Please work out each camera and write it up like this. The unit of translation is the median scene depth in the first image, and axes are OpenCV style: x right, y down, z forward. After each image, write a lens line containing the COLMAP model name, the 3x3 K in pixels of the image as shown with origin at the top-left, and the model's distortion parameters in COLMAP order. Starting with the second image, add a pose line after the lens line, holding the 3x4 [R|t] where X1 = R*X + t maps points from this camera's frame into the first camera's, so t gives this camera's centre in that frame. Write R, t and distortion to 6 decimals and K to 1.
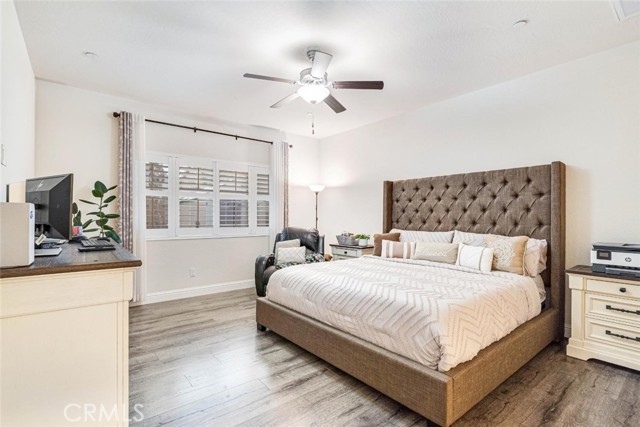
lens RADIAL K [[302.7, 0, 318.1], [0, 302.7, 216.6], [0, 0, 1]] dist [-0.007892, 0.003246]
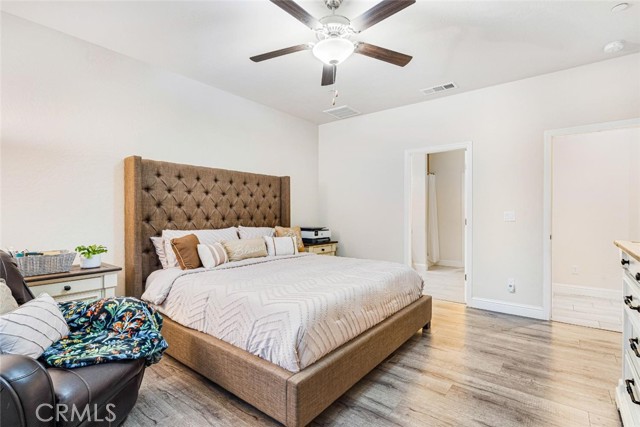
lens RADIAL K [[302.7, 0, 323.6], [0, 302.7, 210.3], [0, 0, 1]] dist [-0.007892, 0.003246]
pose [[-0.215269, 0.000947, 0.976554, -0.451329], [-0.003696, 0.999992, -0.001784, -0.004490], [-0.976548, -0.003993, -0.215263, 0.700235]]
